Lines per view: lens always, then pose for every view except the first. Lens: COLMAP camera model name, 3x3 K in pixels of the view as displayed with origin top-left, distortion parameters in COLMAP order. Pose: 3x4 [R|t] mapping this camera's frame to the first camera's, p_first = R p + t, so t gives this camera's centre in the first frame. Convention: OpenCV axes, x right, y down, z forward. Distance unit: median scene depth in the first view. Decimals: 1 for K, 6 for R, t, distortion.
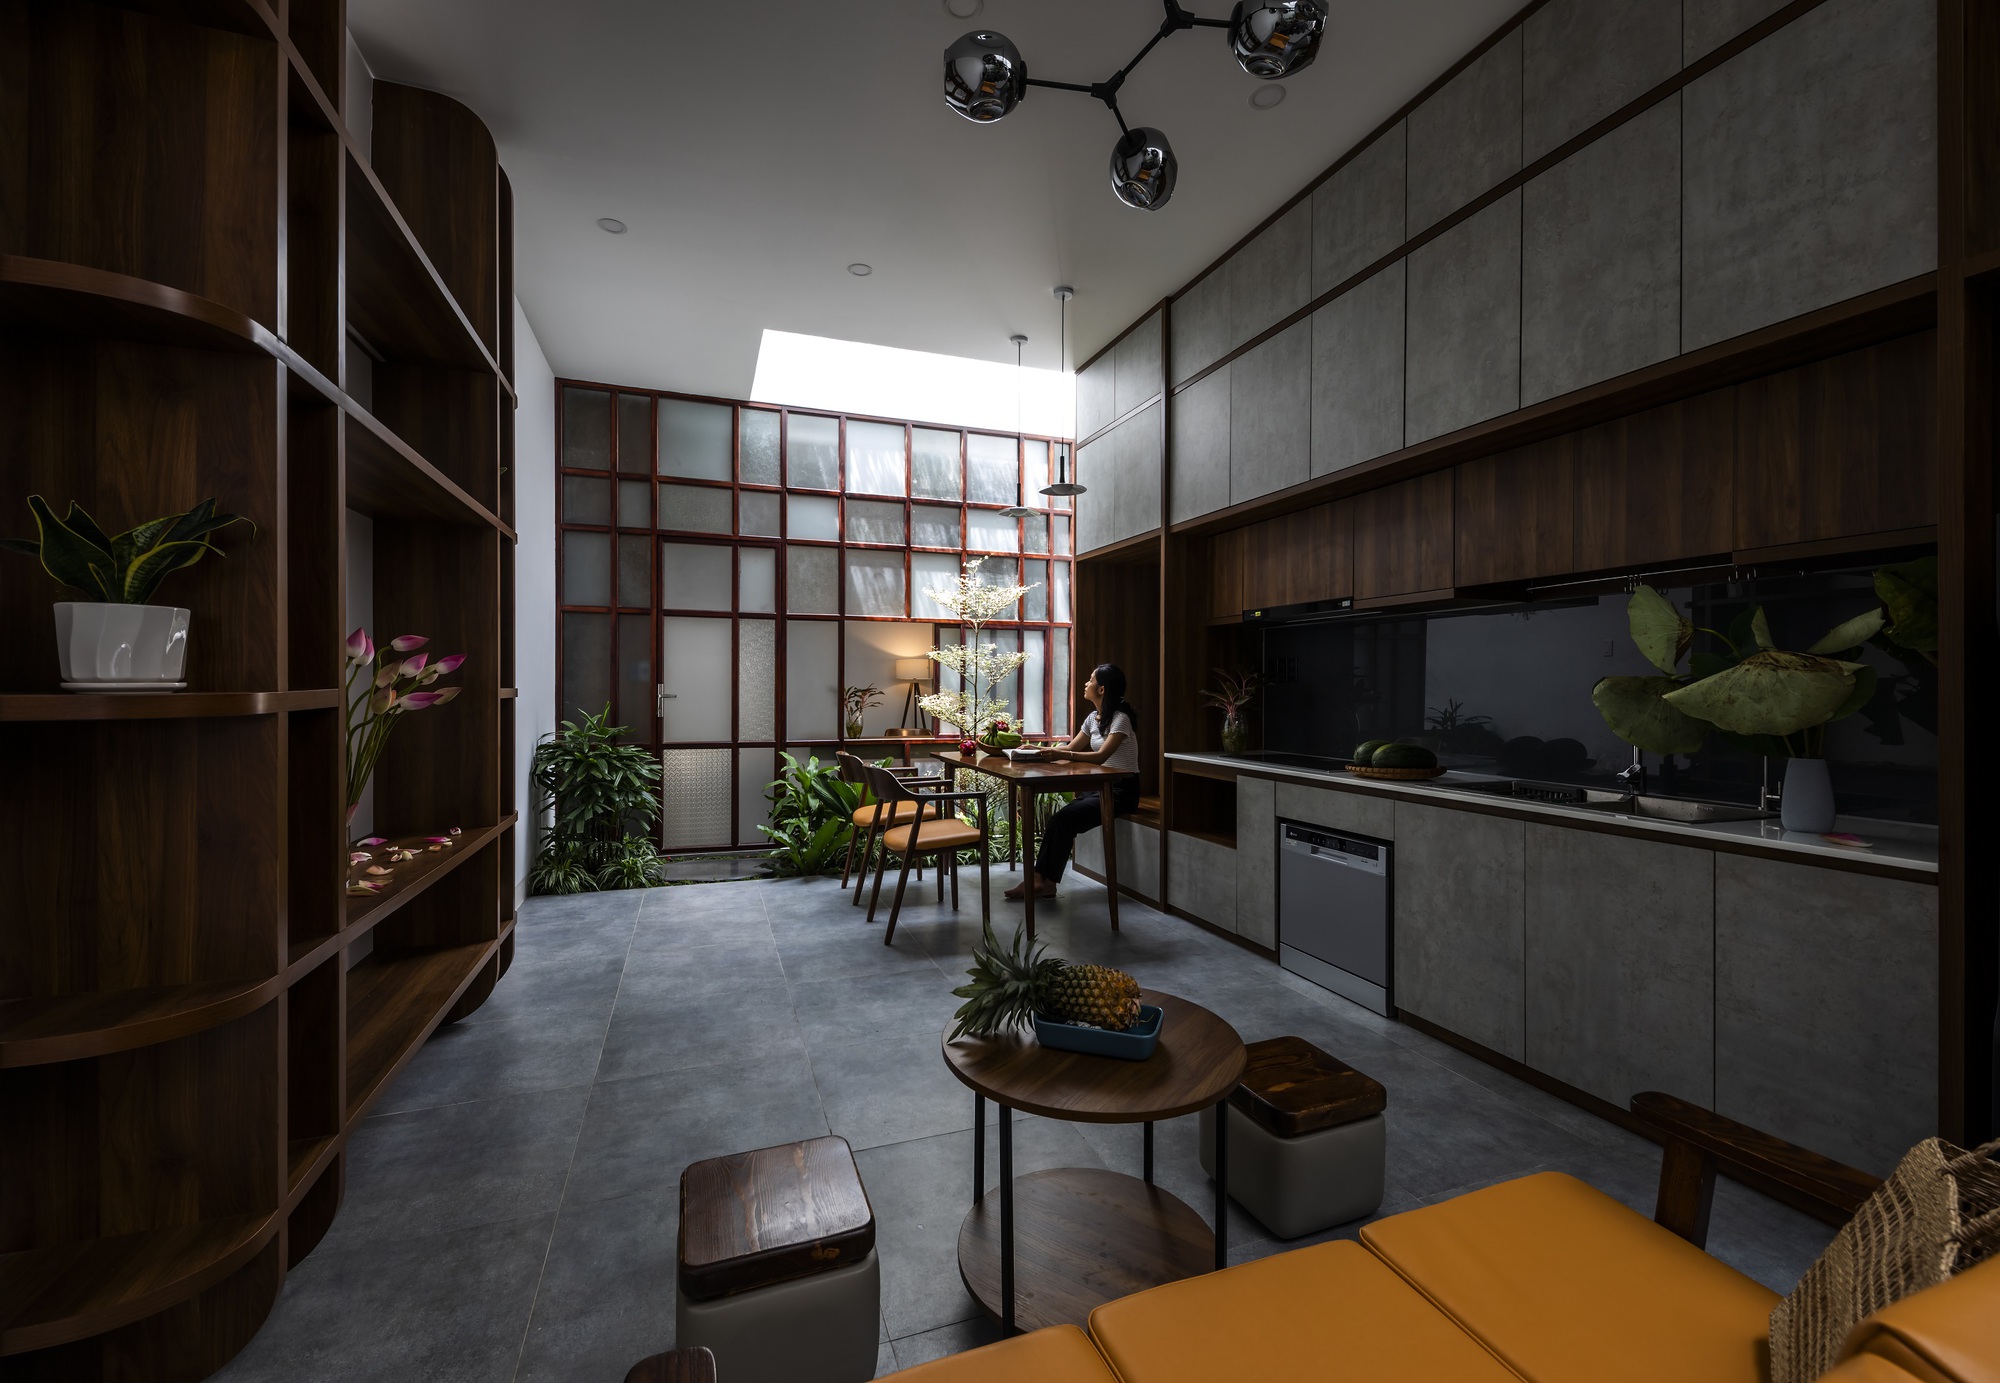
lens RADIAL K [[843.9, 0, 1001.0], [0, 843.9, 690.9], [0, 0, 1]] dist [-0.013962, 0.000036]
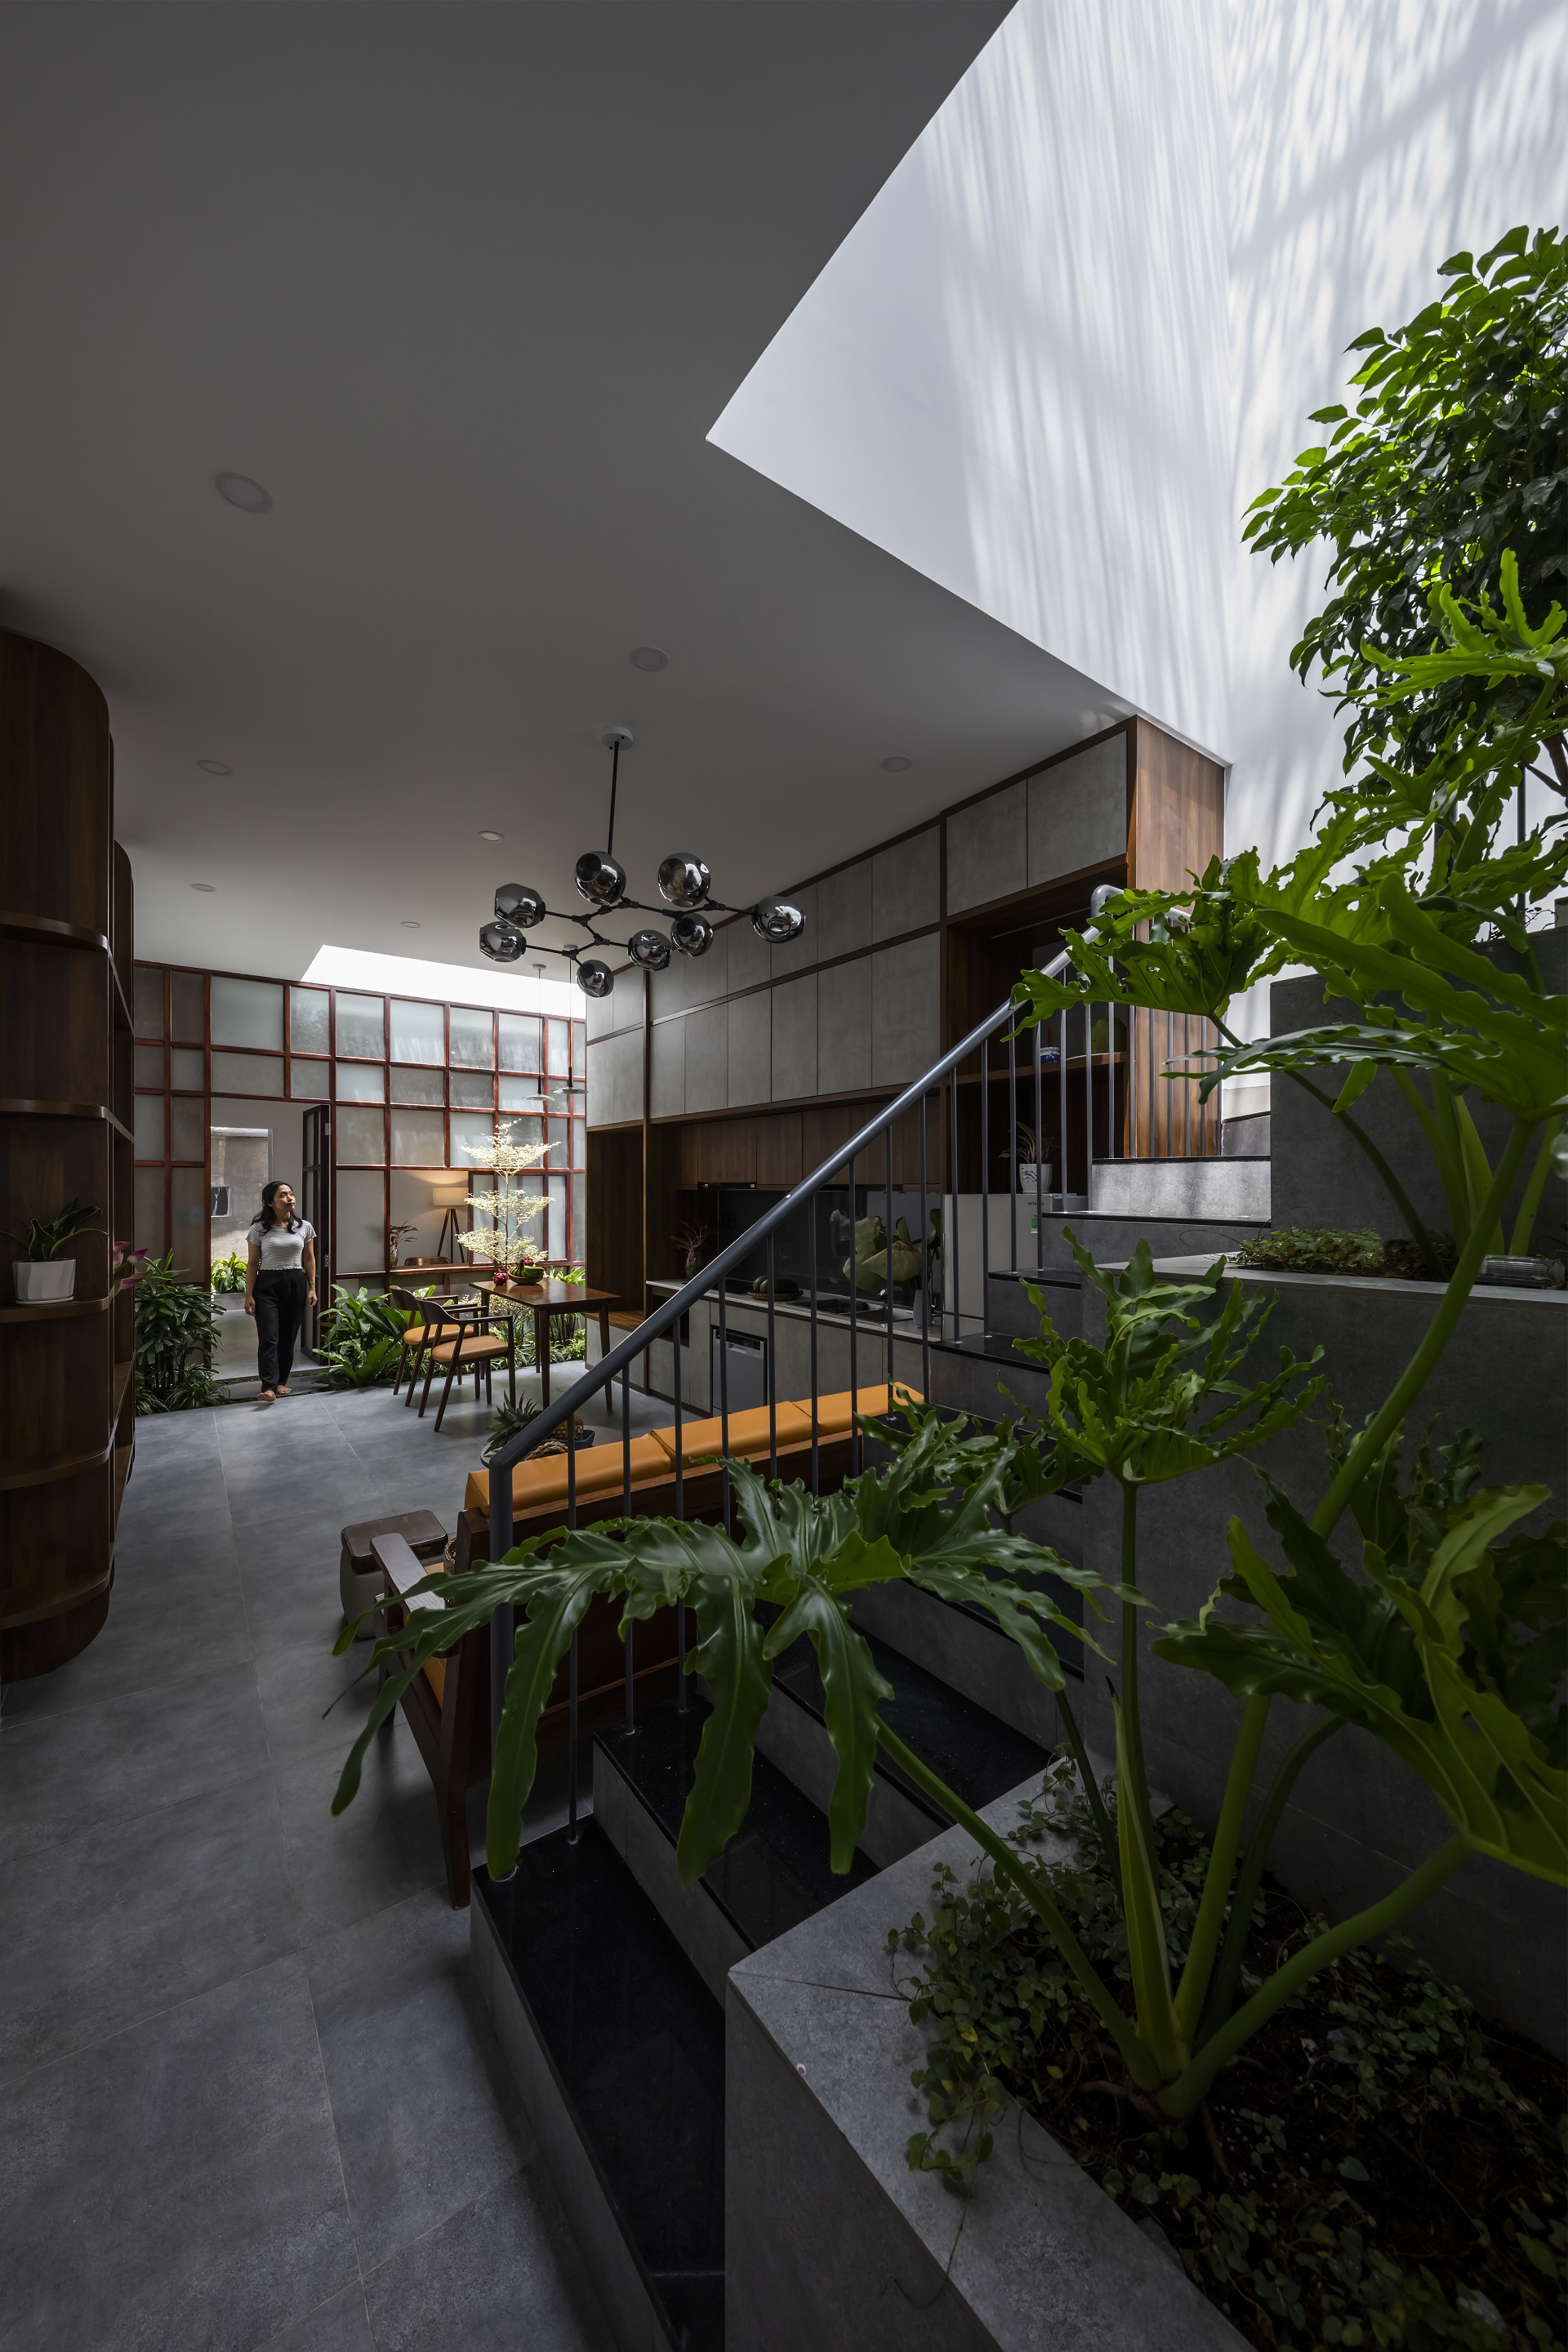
lens RADIAL K [[838.3, 0, 765.7], [0, 838.3, 1190.4], [0, 0, 1]] dist [0.017192, 0.000073]
pose [[0.965762, -0.003541, 0.259404, 0.017293], [0.004280, 0.999988, -0.002285, -0.051694], [-0.259393, 0.003317, 0.965766, -0.283495]]
